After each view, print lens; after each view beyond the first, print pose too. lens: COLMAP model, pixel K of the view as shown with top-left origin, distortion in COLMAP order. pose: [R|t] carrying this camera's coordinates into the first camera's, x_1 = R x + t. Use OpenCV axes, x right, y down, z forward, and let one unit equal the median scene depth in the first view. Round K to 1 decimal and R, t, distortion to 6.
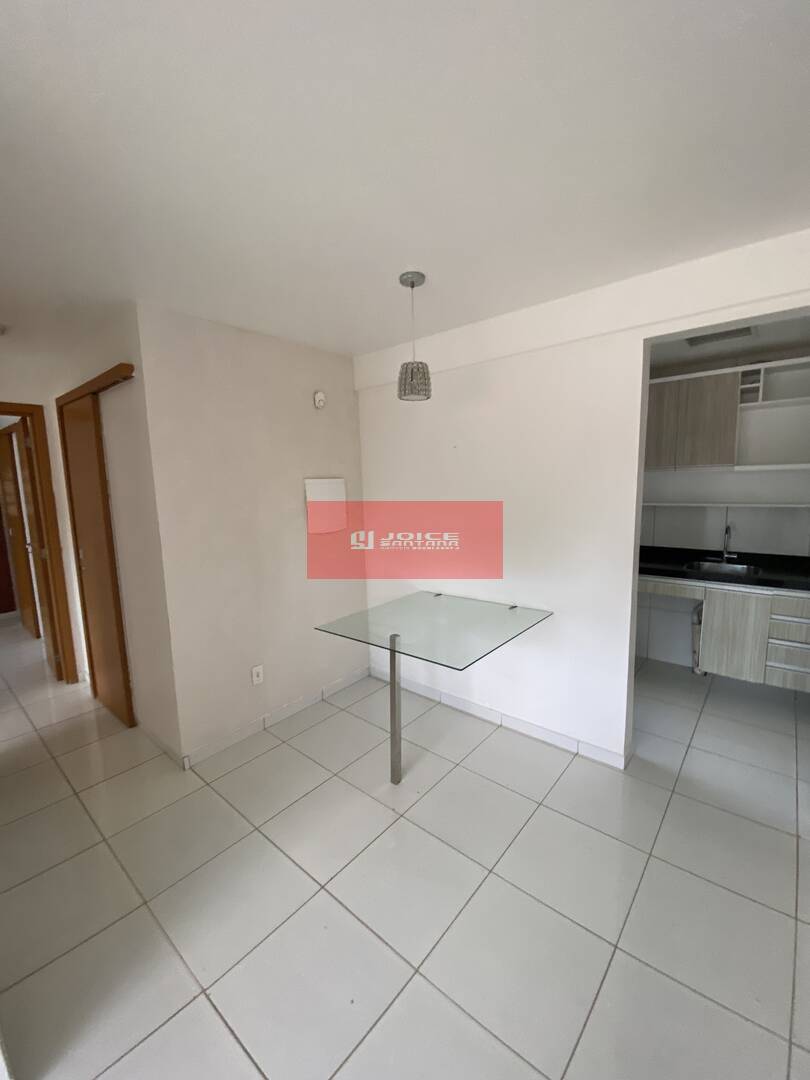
lens RADIAL K [[441.9, 0, 407.6], [0, 441.9, 537.9], [0, 0, 1]] dist [0.015070, -0.015499]
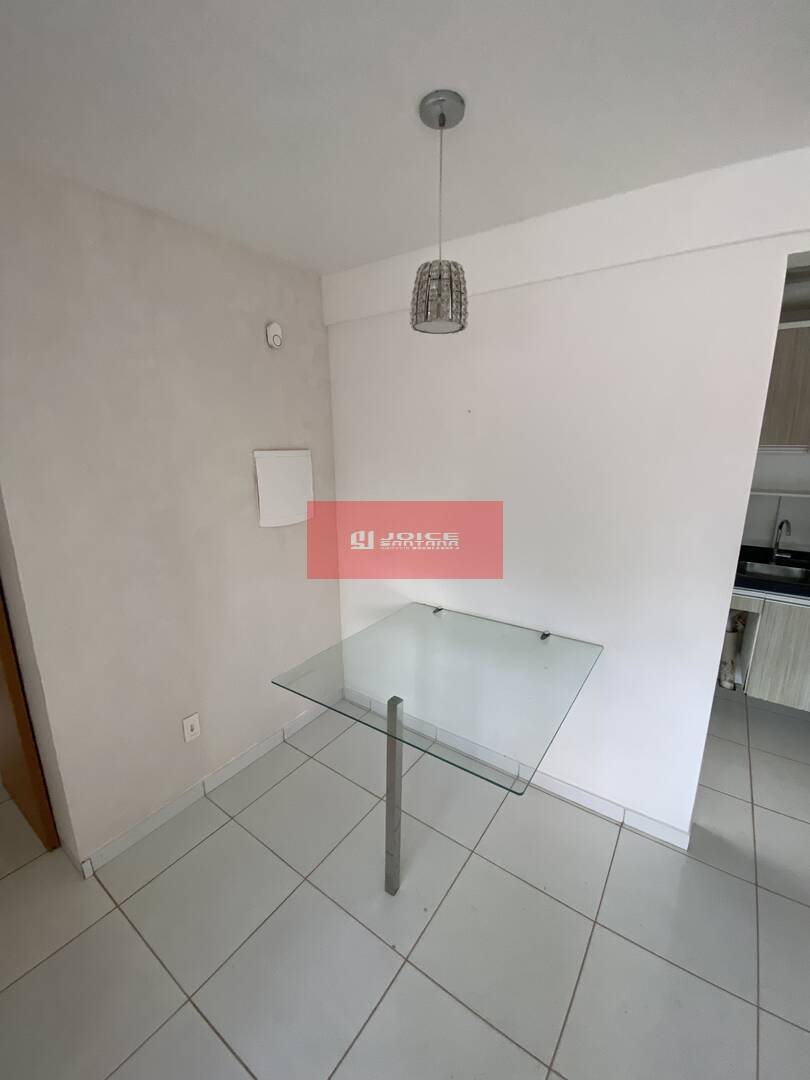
lens RADIAL K [[441.3, 0, 407.1], [0, 441.3, 538.1], [0, 0, 1]] dist [-0.014445, -0.000261]
pose [[0.995785, 0.005127, 0.091571, -0.060033], [-0.013600, 0.995652, 0.092149, -0.069580], [-0.090701, -0.093006, 0.991526, 0.302956]]
